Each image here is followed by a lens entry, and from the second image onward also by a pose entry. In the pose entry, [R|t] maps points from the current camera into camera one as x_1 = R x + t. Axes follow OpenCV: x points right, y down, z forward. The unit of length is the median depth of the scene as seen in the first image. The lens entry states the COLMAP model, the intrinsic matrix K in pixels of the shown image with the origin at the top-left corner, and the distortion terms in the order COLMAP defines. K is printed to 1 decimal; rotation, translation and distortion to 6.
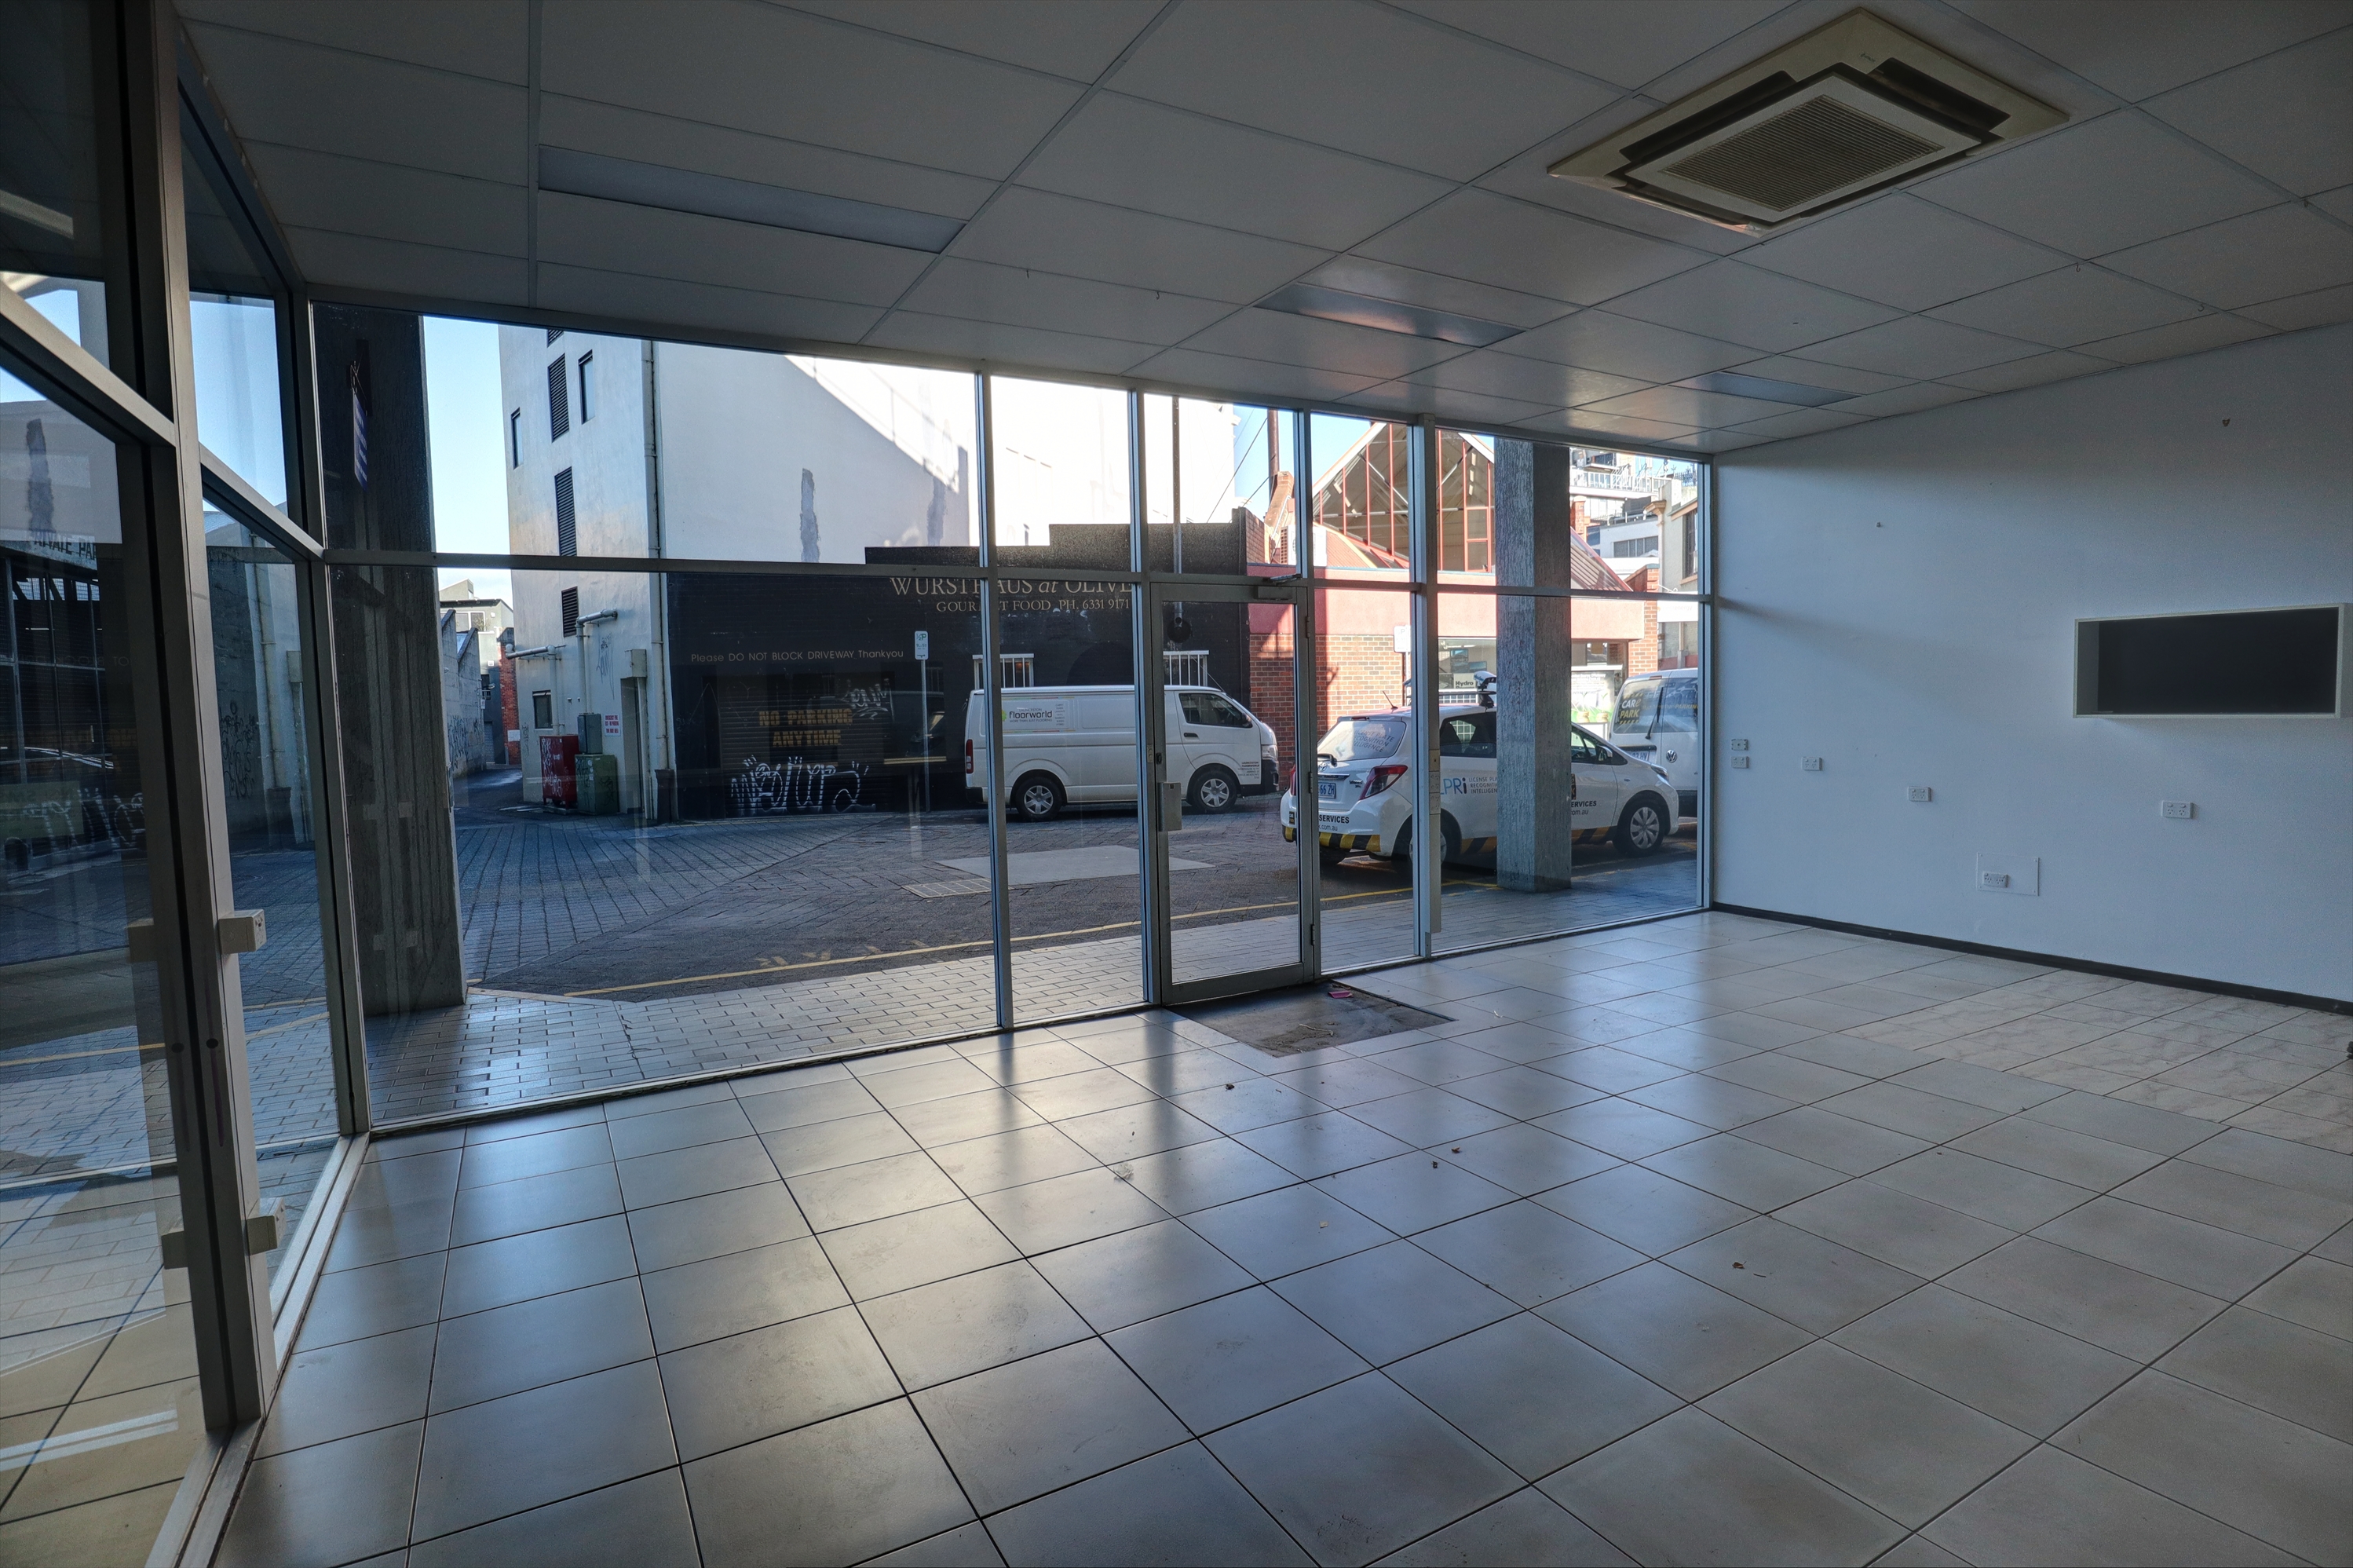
lens RADIAL K [[1187.7, 0, 1186.1], [0, 1187.7, 783.9], [0, 0, 1]] dist [-0.058222, 0.022838]
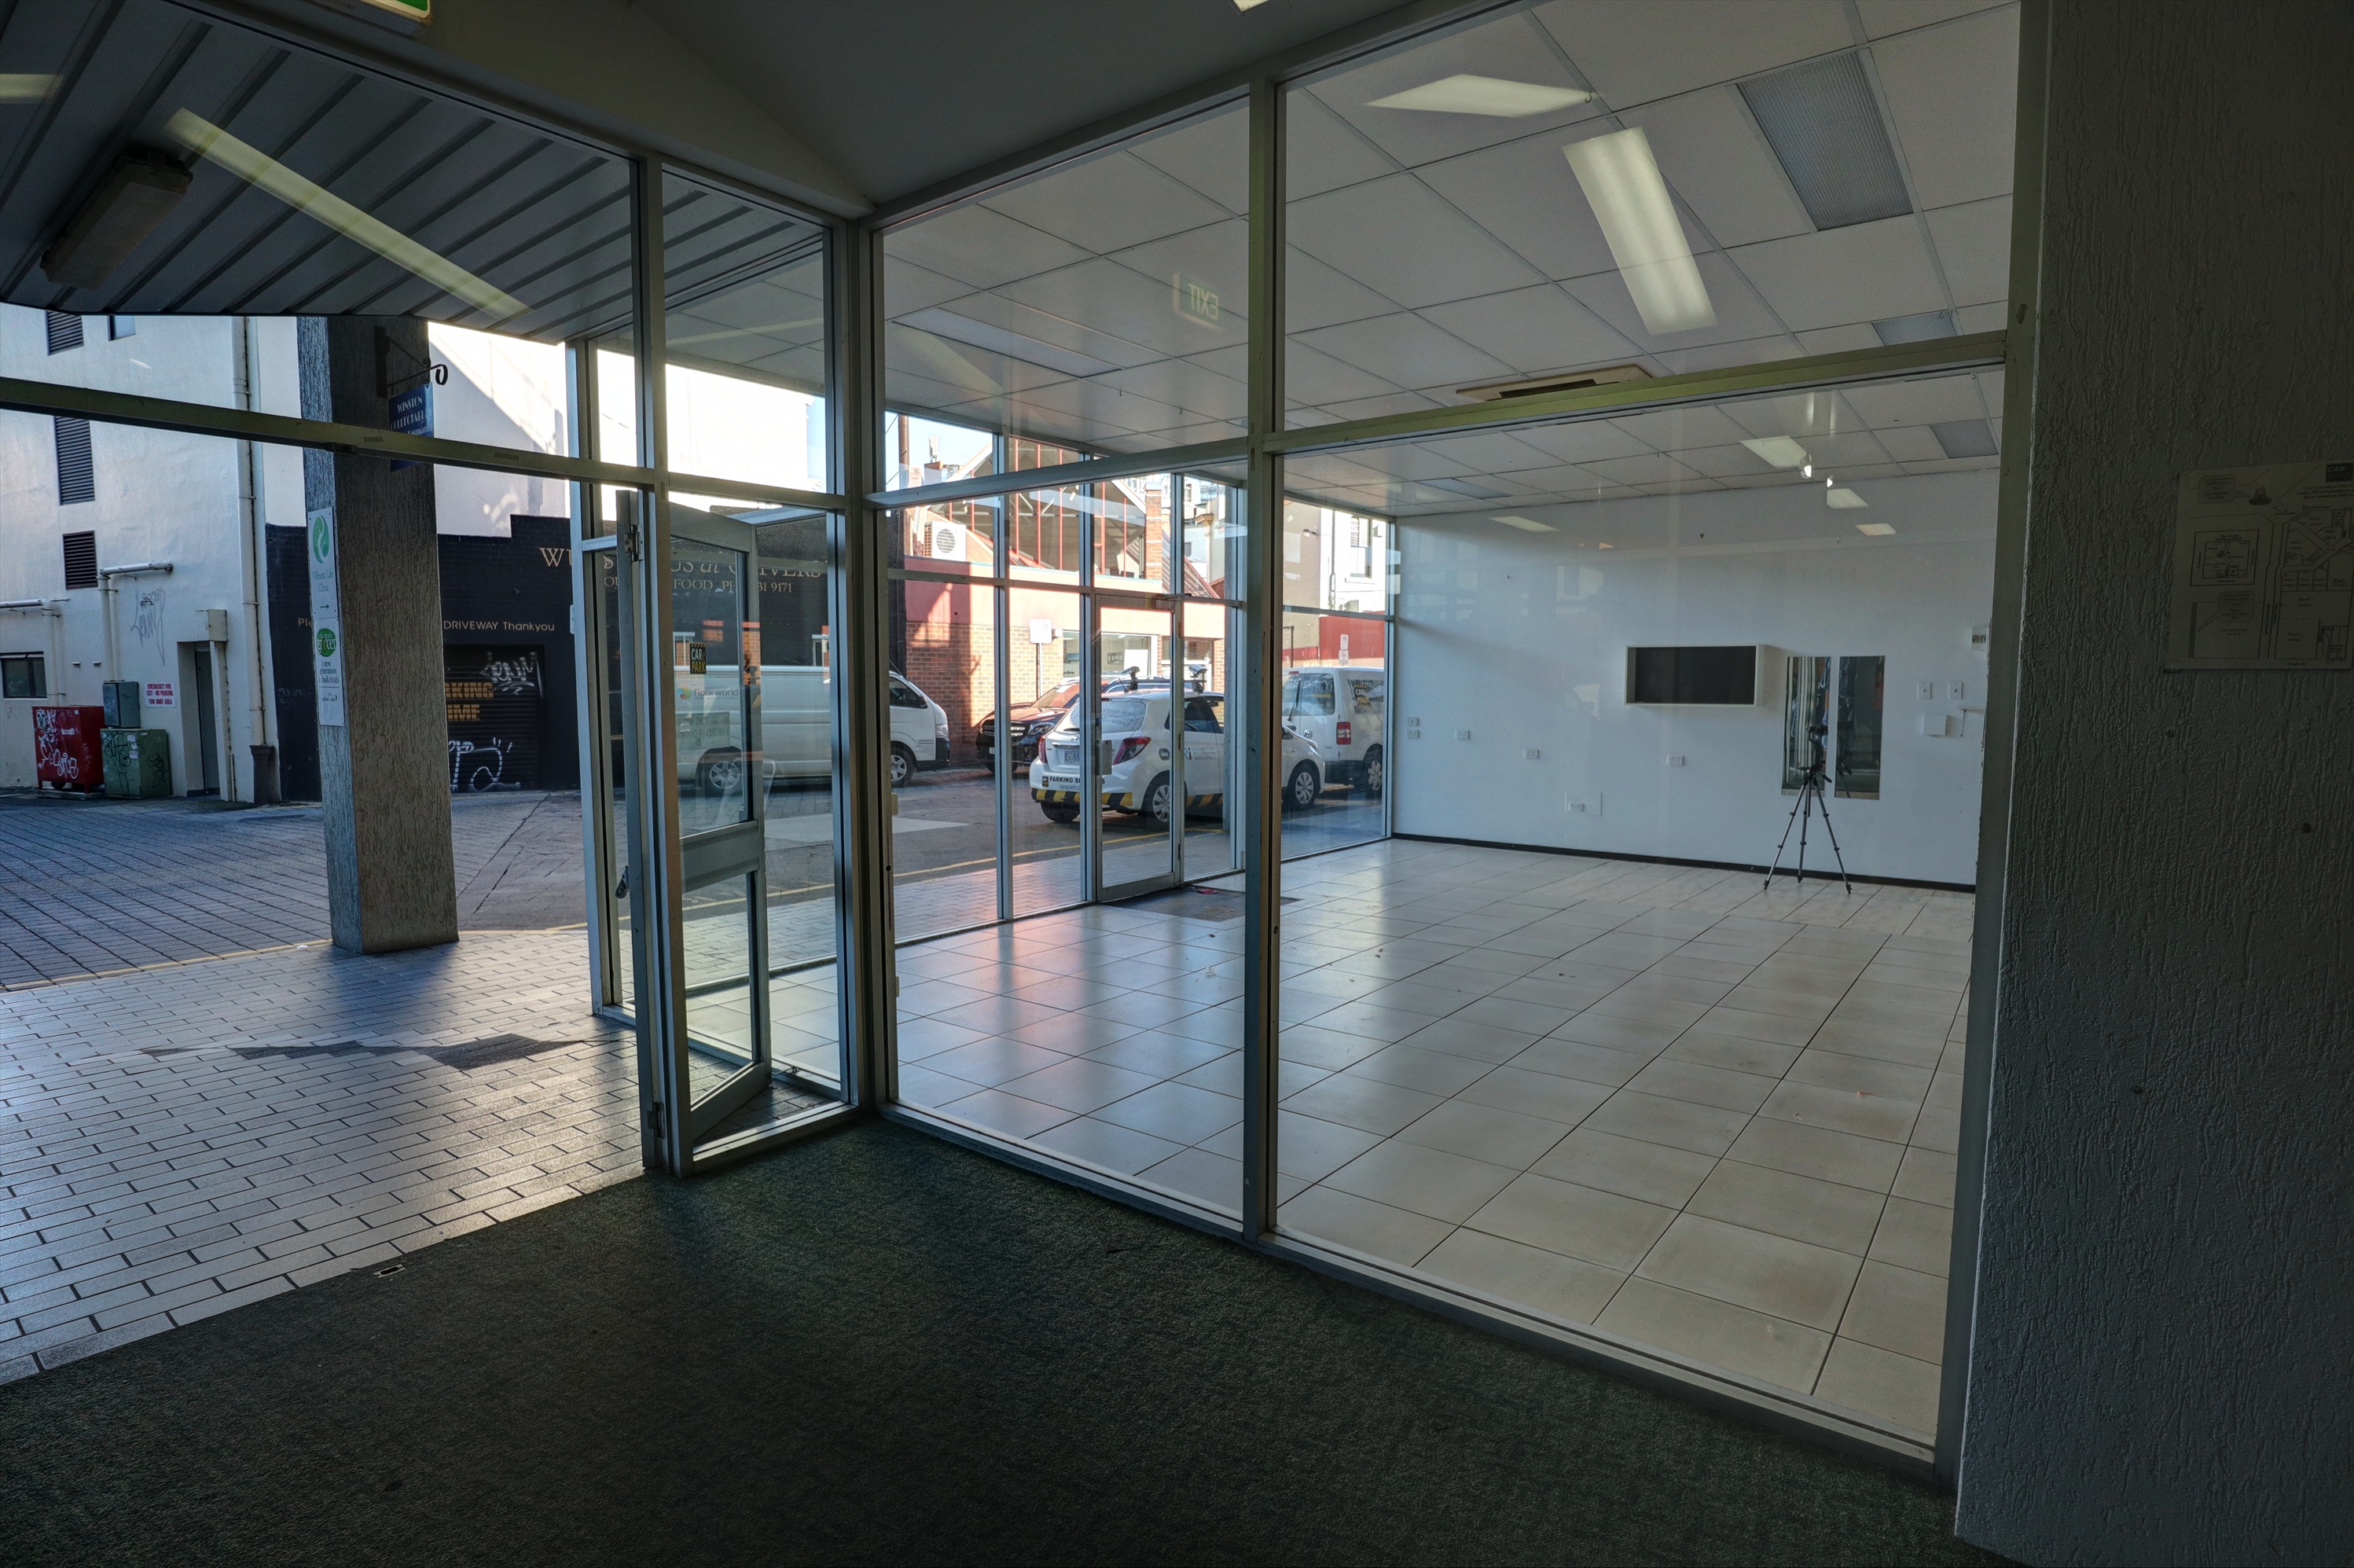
lens RADIAL K [[1188.2, 0, 1186.6], [0, 1188.2, 783.9], [0, 0, 1]] dist [-0.058222, 0.022838]
pose [[0.921737, -0.006960, 0.387753, -0.136120], [0.003243, 0.999942, 0.010239, 0.010630], [-0.387801, -0.008180, 0.921707, -0.090886]]
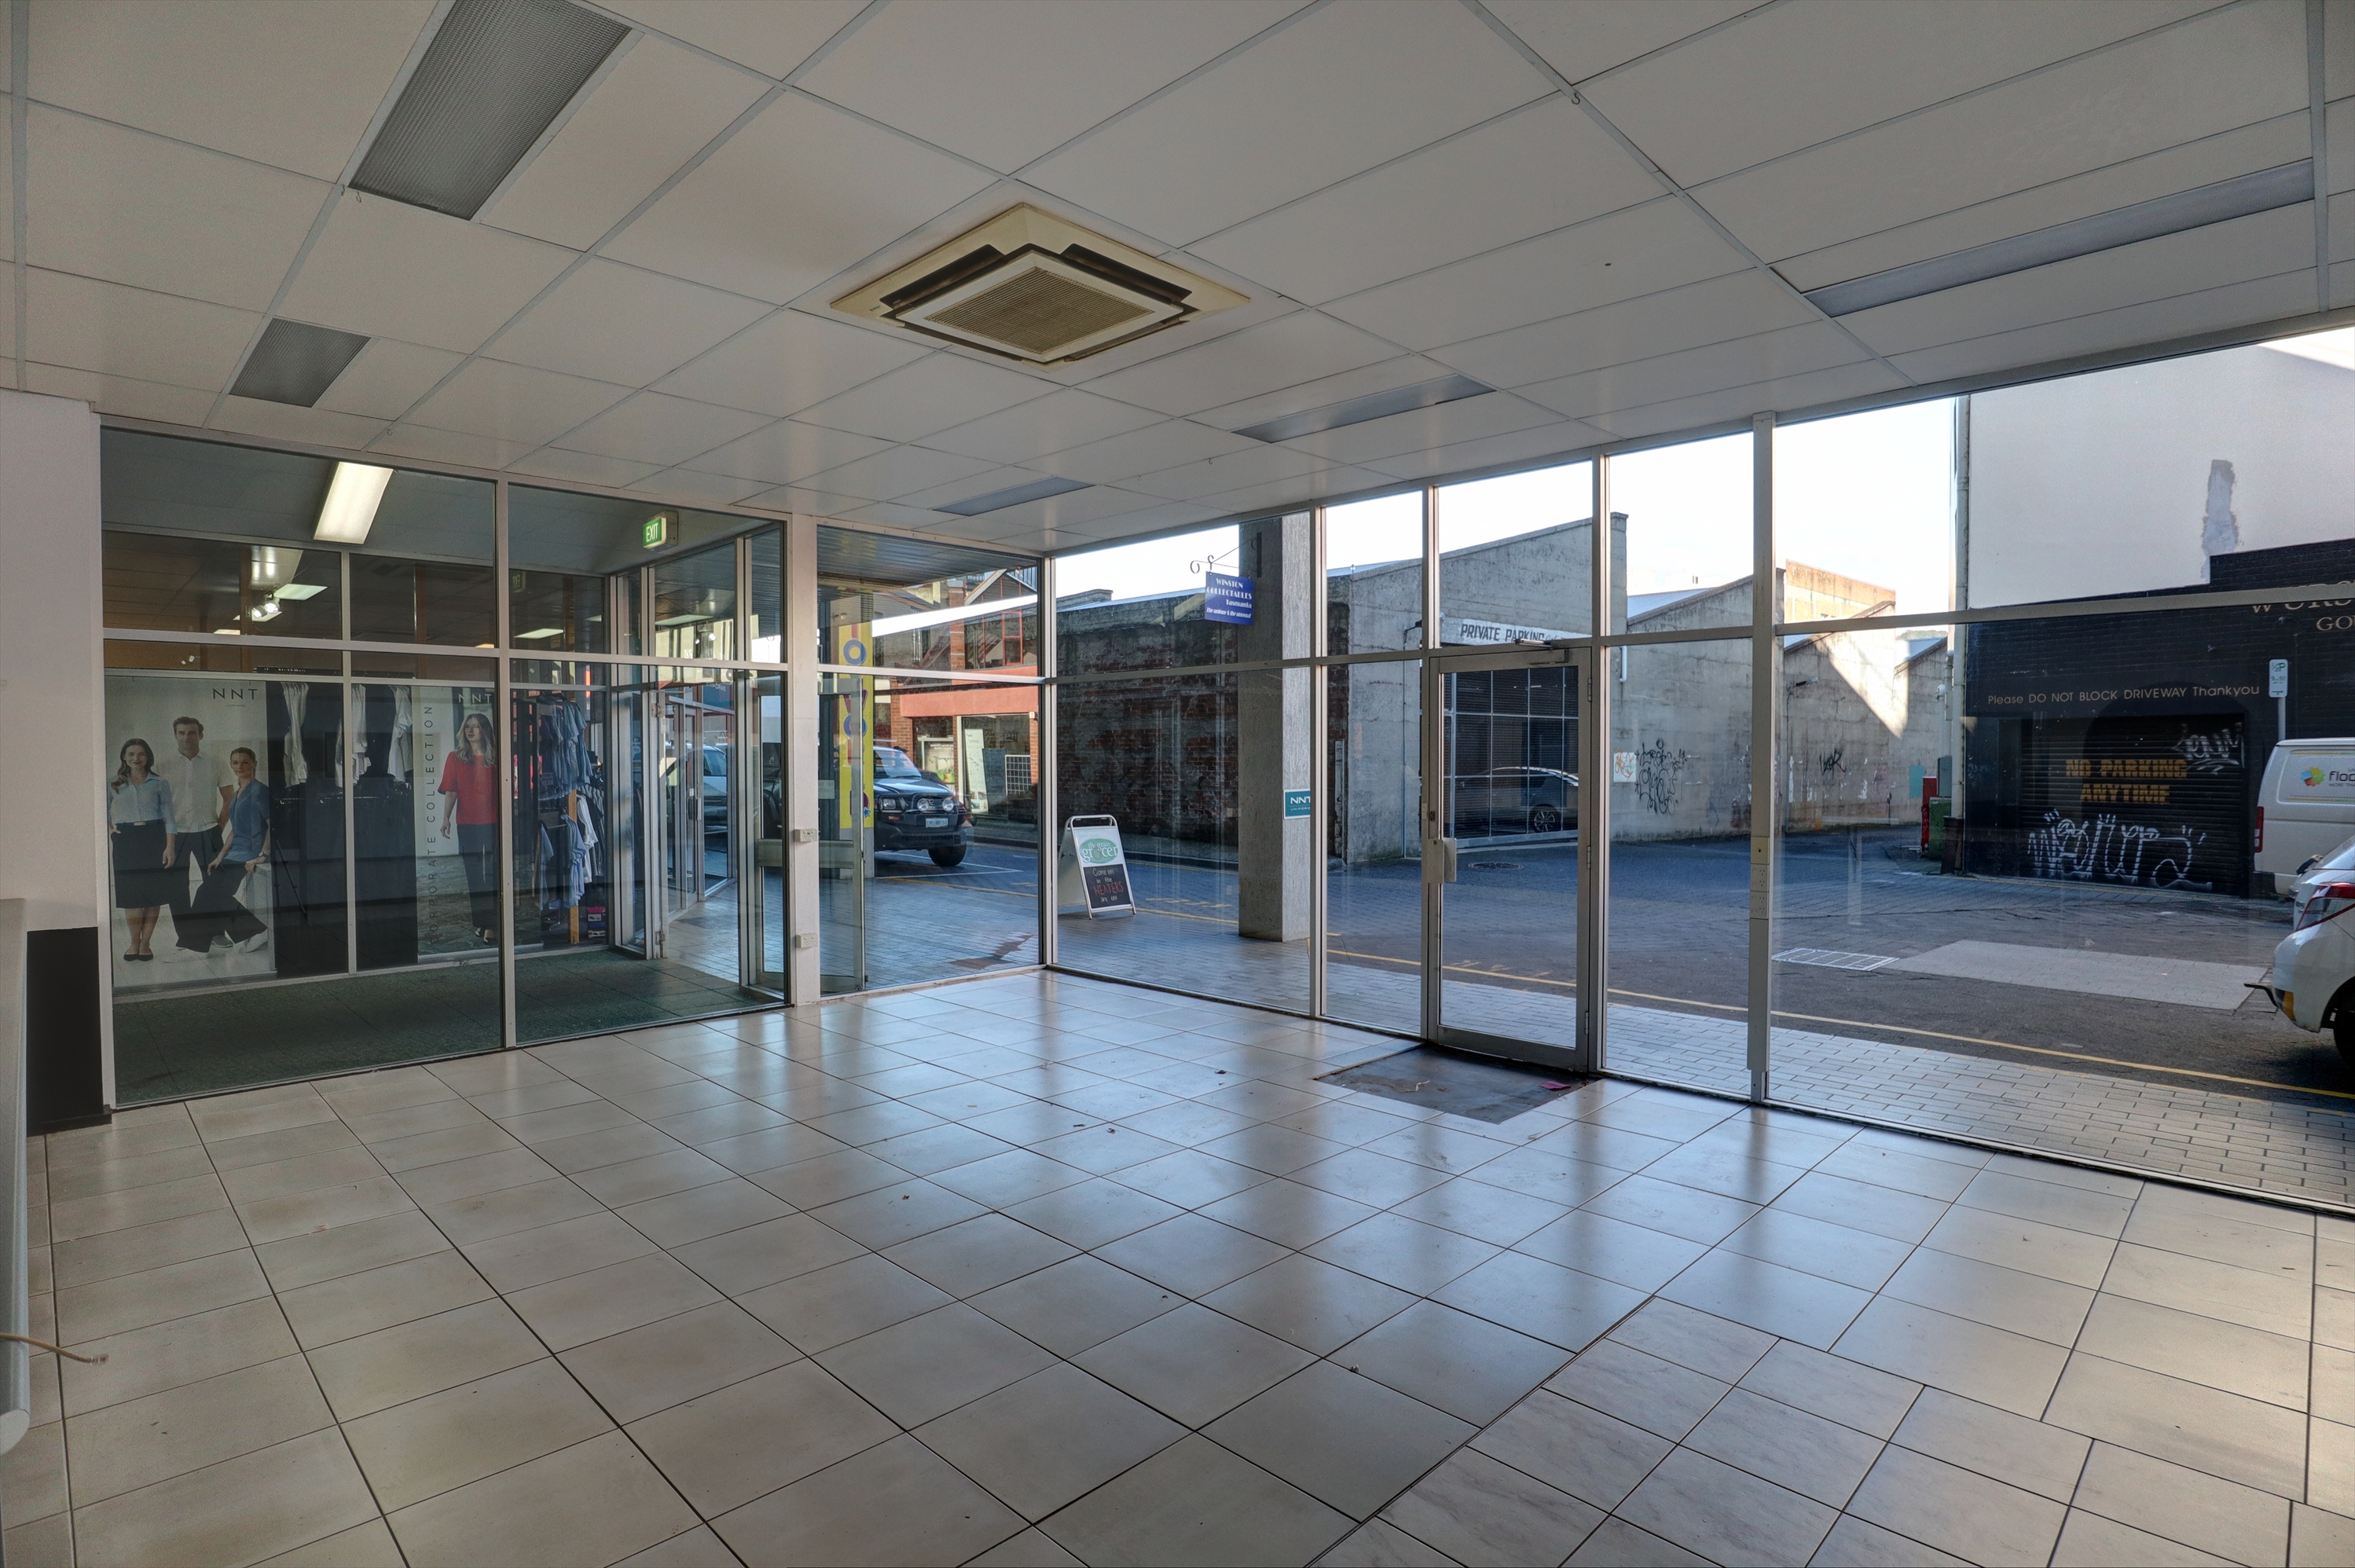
lens RADIAL K [[1188.5, 0, 1187.1], [0, 1188.5, 783.9], [0, 0, 1]] dist [-0.058222, 0.022838]
pose [[0.272268, 0.047896, -0.961029, 0.290787], [-0.075356, 0.996754, 0.028327, -0.019252], [0.959266, 0.064707, 0.274994, 0.144182]]
